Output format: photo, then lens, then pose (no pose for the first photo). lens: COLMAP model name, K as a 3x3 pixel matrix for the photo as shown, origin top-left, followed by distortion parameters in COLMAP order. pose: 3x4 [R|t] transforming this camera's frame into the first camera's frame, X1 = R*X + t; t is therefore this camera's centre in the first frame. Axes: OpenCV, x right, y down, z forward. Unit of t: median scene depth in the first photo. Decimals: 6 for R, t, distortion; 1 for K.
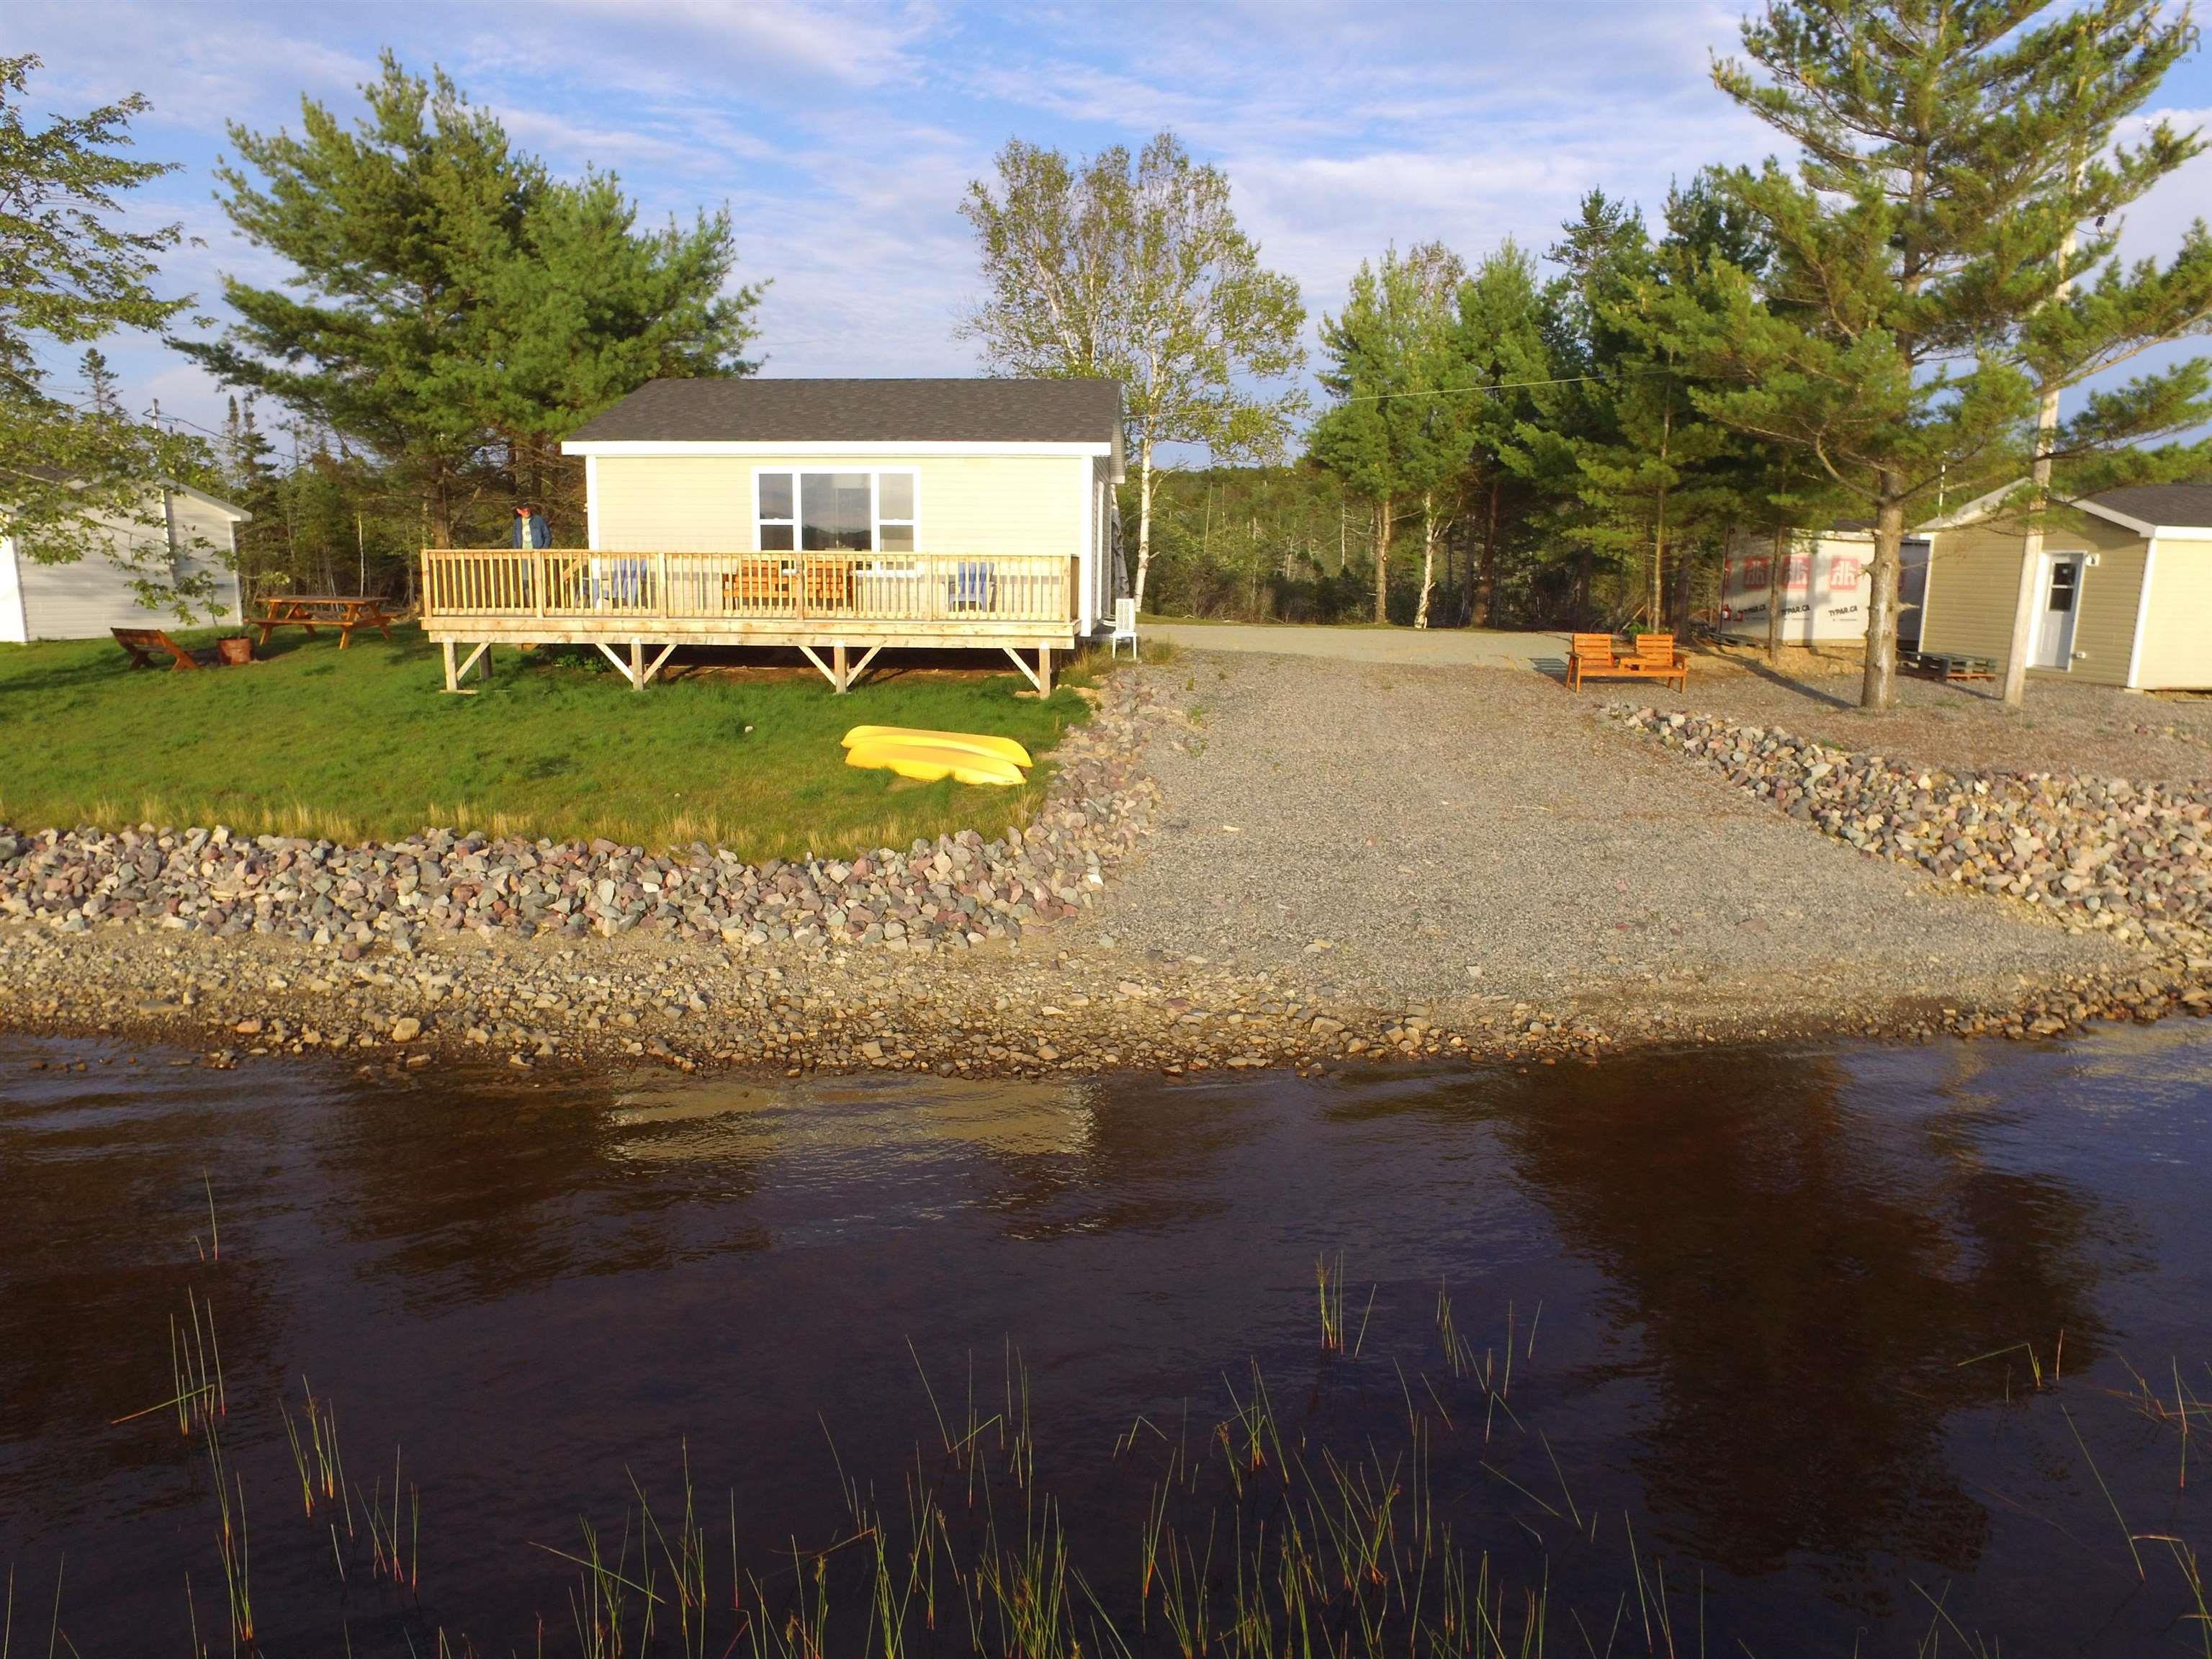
lens RADIAL K [[1467.7, 0, 1117.3], [0, 1467.7, 843.9], [0, 0, 1]] dist [-0.116045, 0.090152]
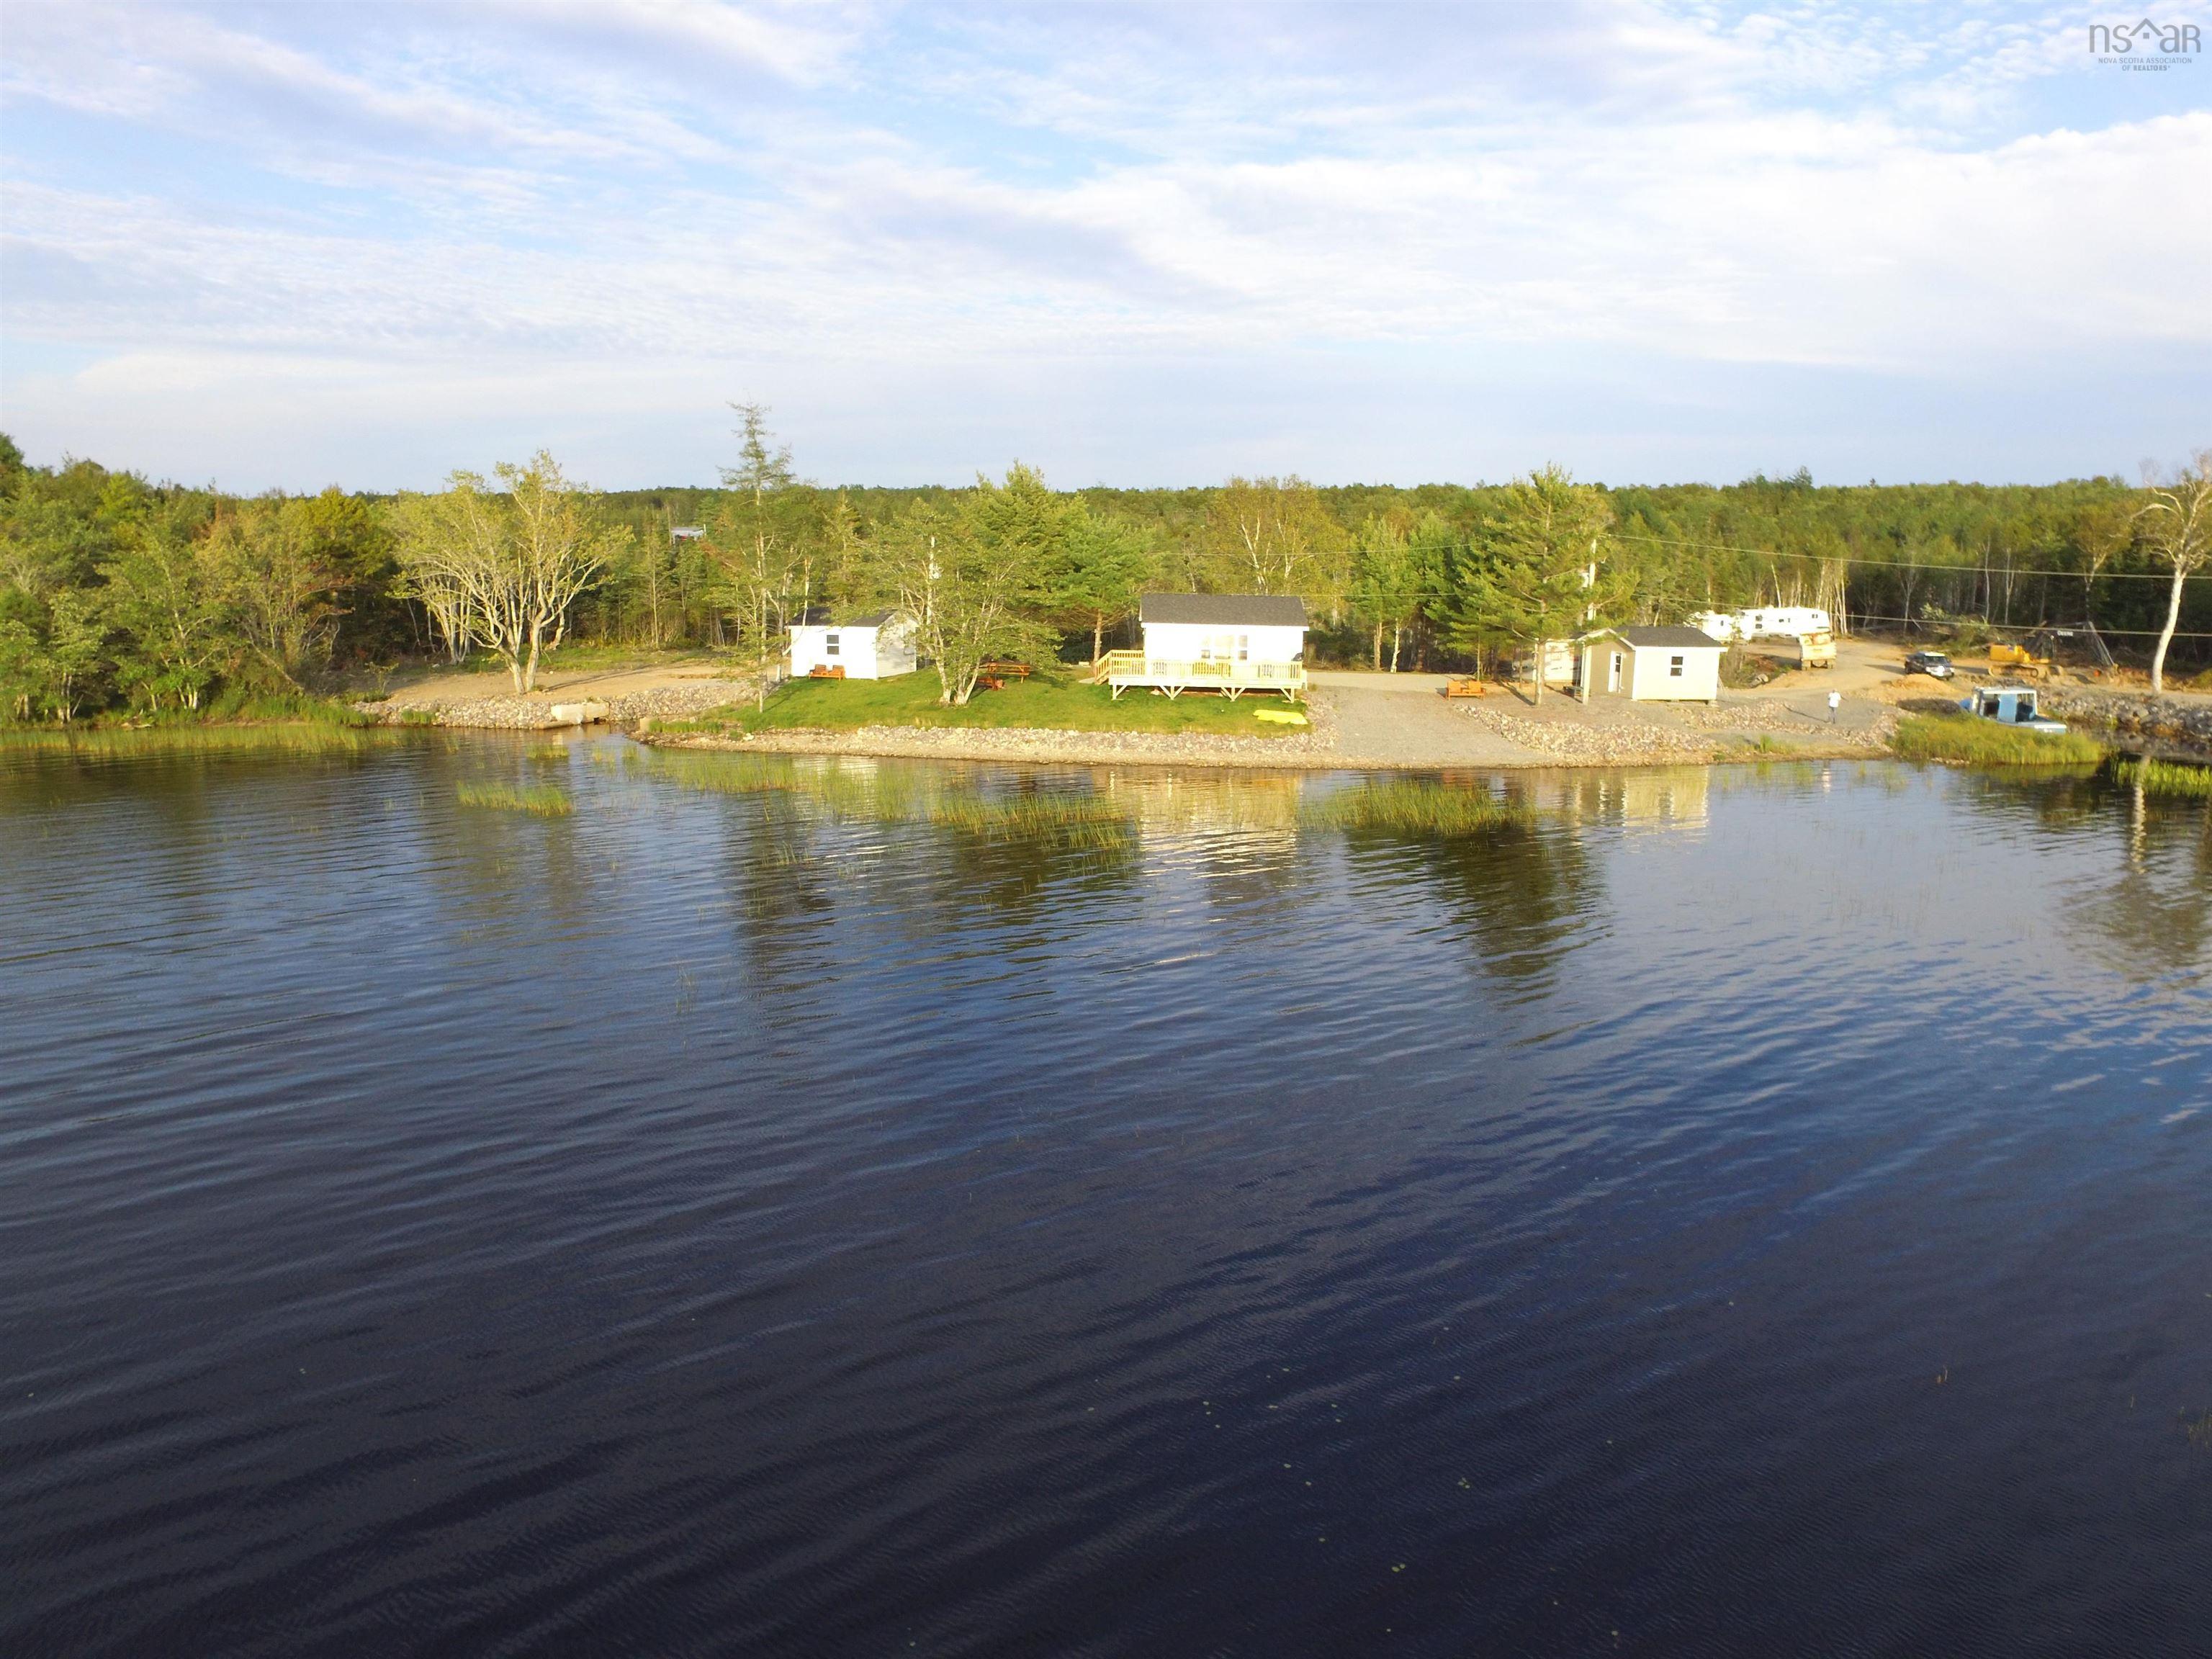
lens RADIAL K [[1467.7, 0, 1117.3], [0, 1467.7, 843.9], [0, 0, 1]] dist [-0.116045, 0.090152]
pose [[0.999079, -0.001788, 0.042876, -0.450040], [0.001692, 0.999996, 0.002269, 0.166721], [-0.042879, -0.002194, 0.999078, -1.794892]]
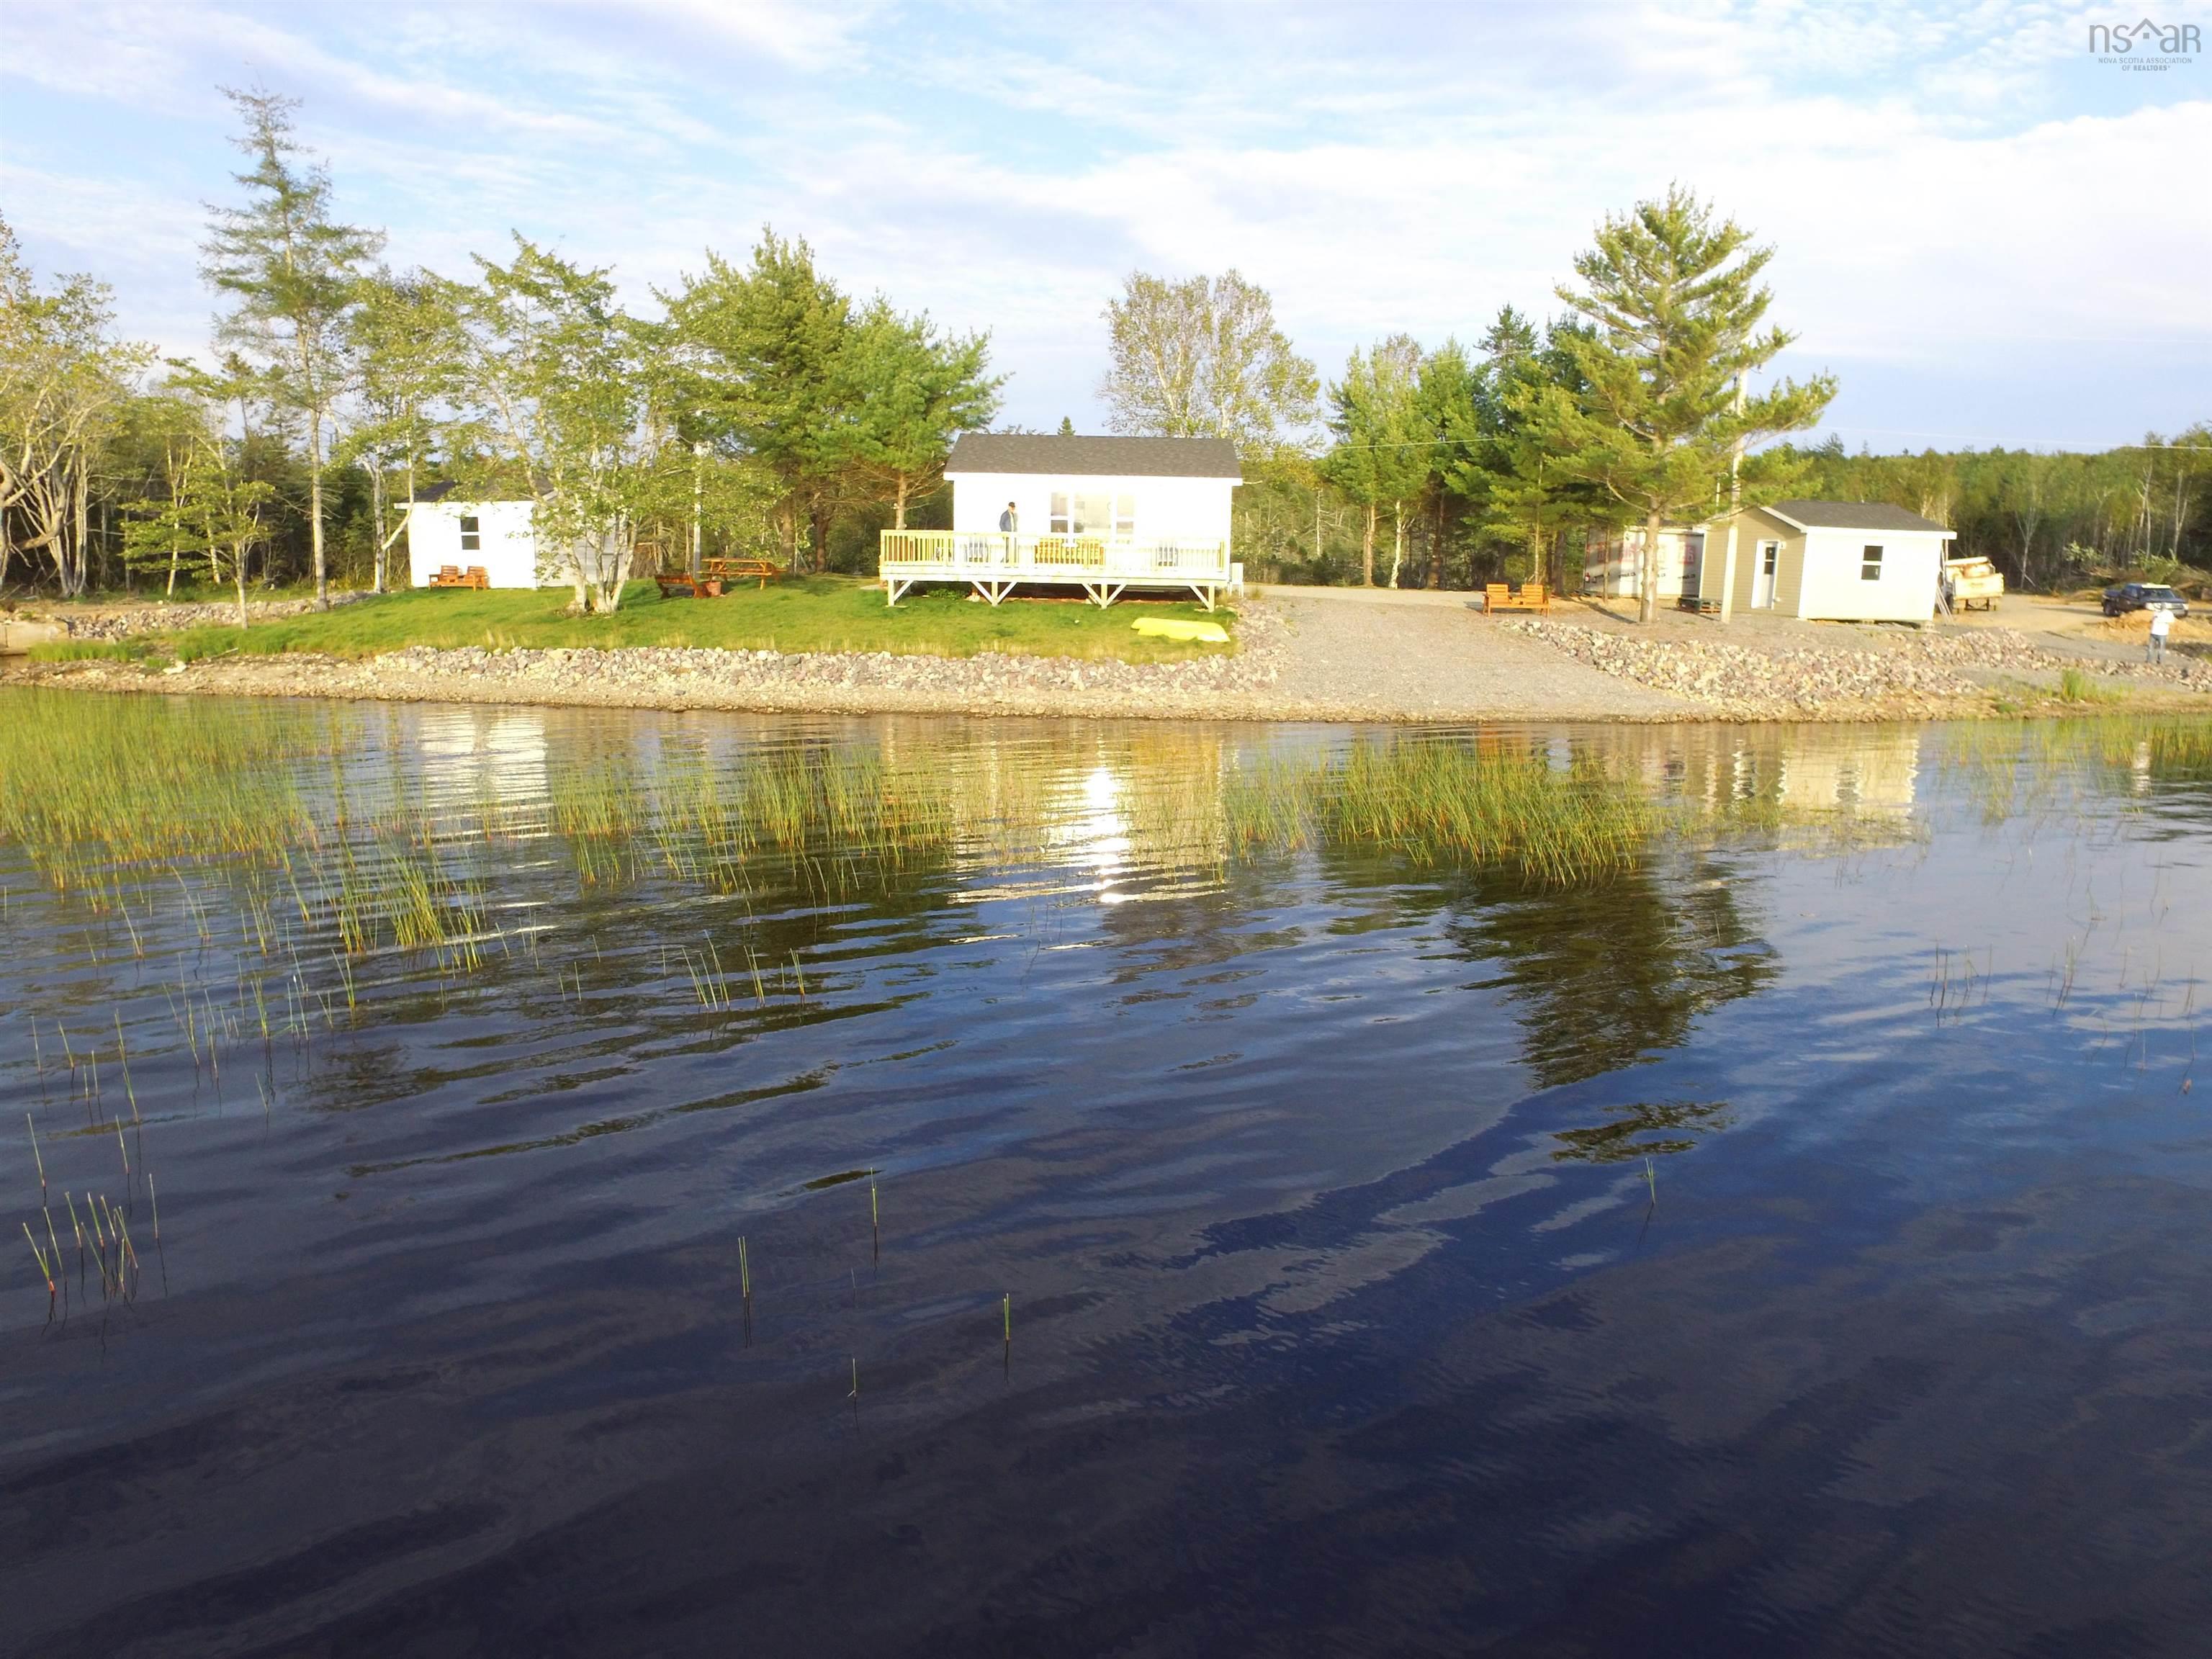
lens RADIAL K [[1467.7, 0, 1117.3], [0, 1467.7, 843.9], [0, 0, 1]] dist [-0.116045, 0.090152]
pose [[0.999291, -0.001591, 0.037629, -0.182157], [0.001340, 0.999977, 0.006695, 0.142544], [-0.037639, -0.006640, 0.999269, -0.679057]]
